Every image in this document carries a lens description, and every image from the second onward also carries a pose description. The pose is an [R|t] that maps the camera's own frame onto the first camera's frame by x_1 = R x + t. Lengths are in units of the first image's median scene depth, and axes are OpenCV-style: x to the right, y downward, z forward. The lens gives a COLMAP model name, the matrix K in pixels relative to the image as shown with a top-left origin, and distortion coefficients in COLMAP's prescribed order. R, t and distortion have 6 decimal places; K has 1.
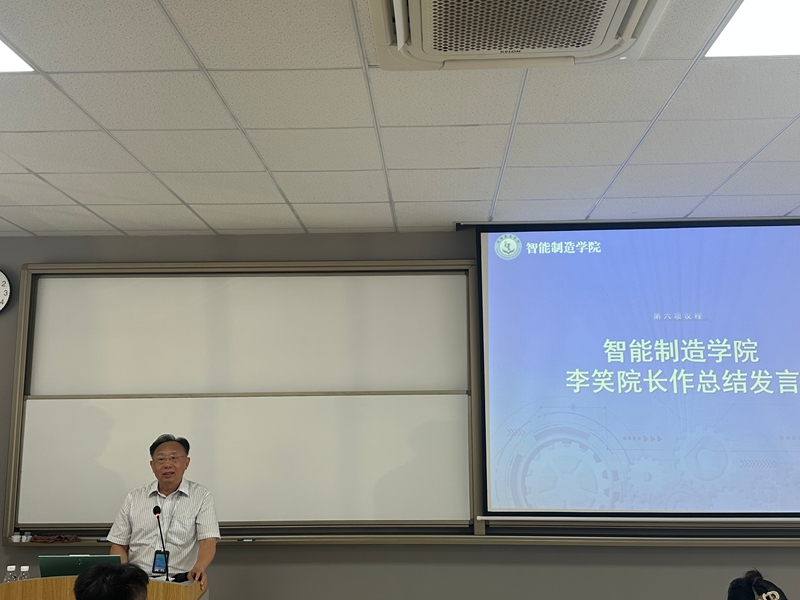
lens RADIAL K [[854.7, 0, 398.9], [0, 854.7, 296.2], [0, 0, 1]] dist [0.099757, 0.000000]
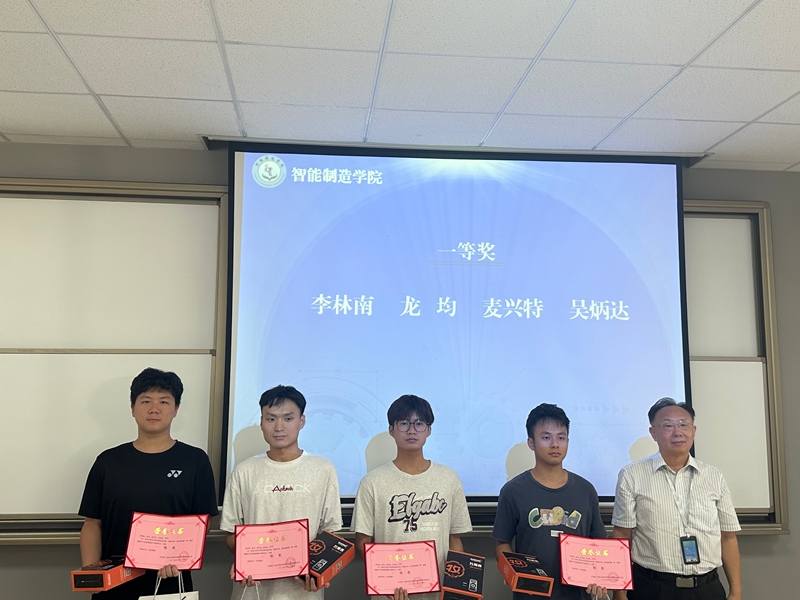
lens RADIAL K [[823.6, 0, 405.0], [0, 823.6, 305.7], [0, 0, 1]] dist [0.065658, 0.000000]
pose [[0.988274, 0.025460, 0.150553, 0.140335], [-0.032130, 0.998599, 0.042037, 0.031081], [-0.149272, -0.046381, 0.987708, 0.212947]]
